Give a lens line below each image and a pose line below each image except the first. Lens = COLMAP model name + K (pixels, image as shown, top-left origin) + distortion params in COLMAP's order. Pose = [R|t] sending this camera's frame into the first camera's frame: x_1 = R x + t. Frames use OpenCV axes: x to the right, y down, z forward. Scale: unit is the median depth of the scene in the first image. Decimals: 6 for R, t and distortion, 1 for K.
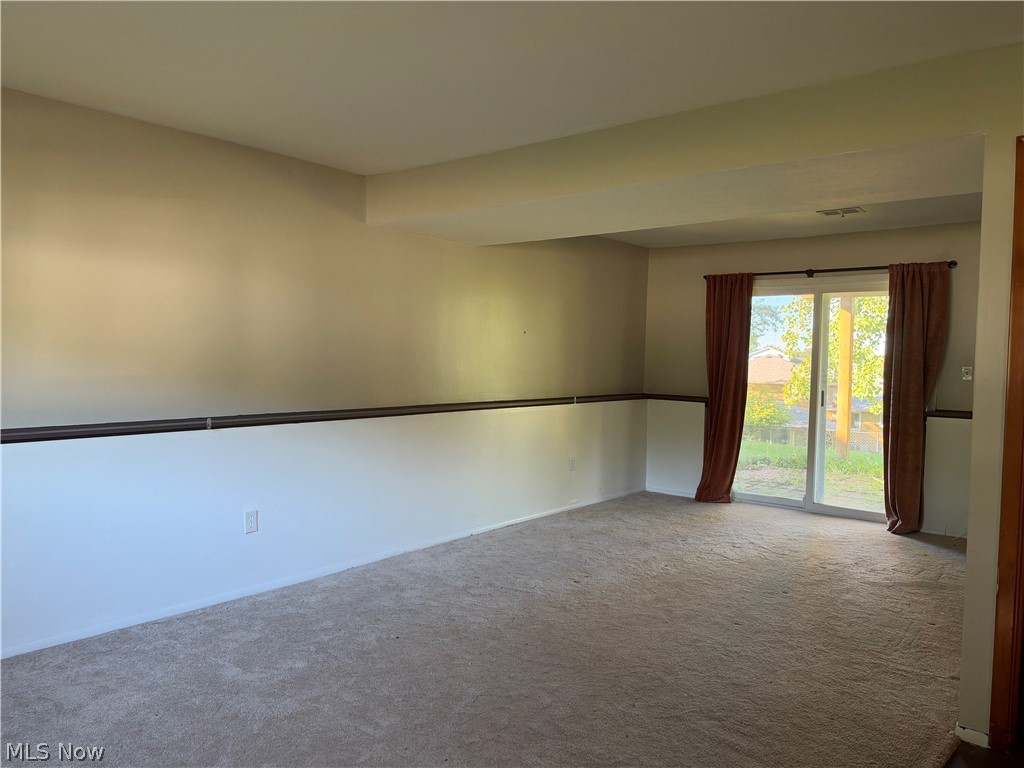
lens RADIAL K [[746.7, 0, 510.8], [0, 746.7, 390.0], [0, 0, 1]] dist [0.047404, -0.063517]
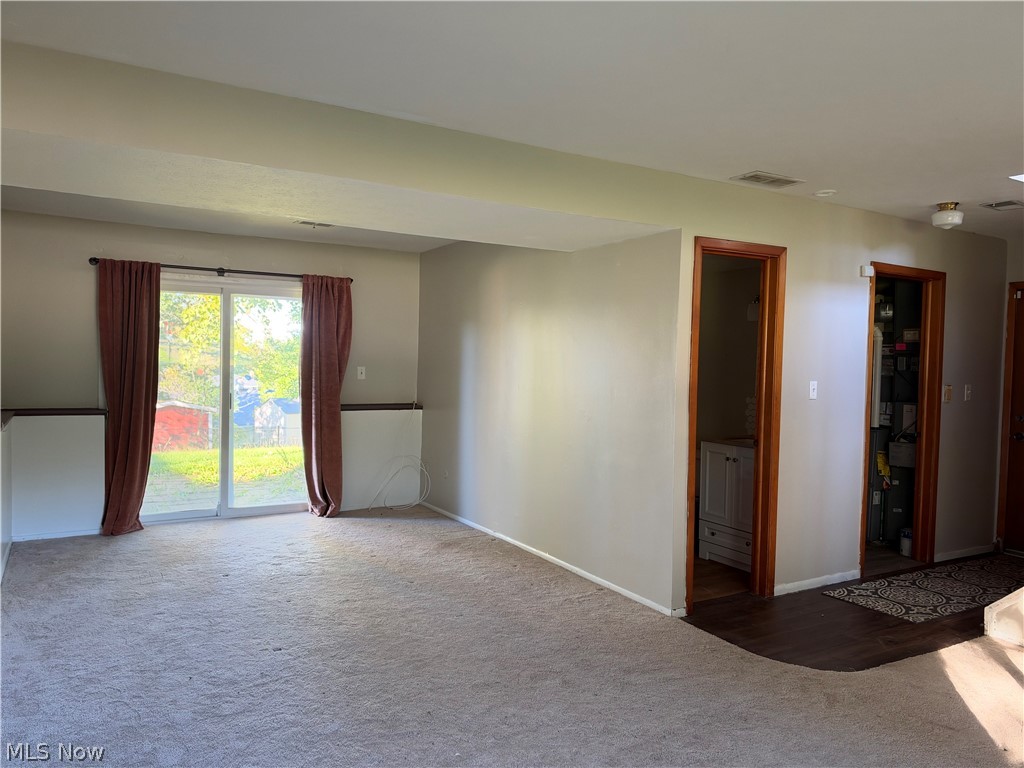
lens RADIAL K [[746.7, 0, 510.8], [0, 746.7, 390.0], [0, 0, 1]] dist [0.047404, -0.063517]
pose [[0.327375, -0.050861, 0.943525, -0.408281], [0.033893, 0.998540, 0.042067, -0.033258], [-0.944286, 0.018207, 0.328621, 0.345790]]
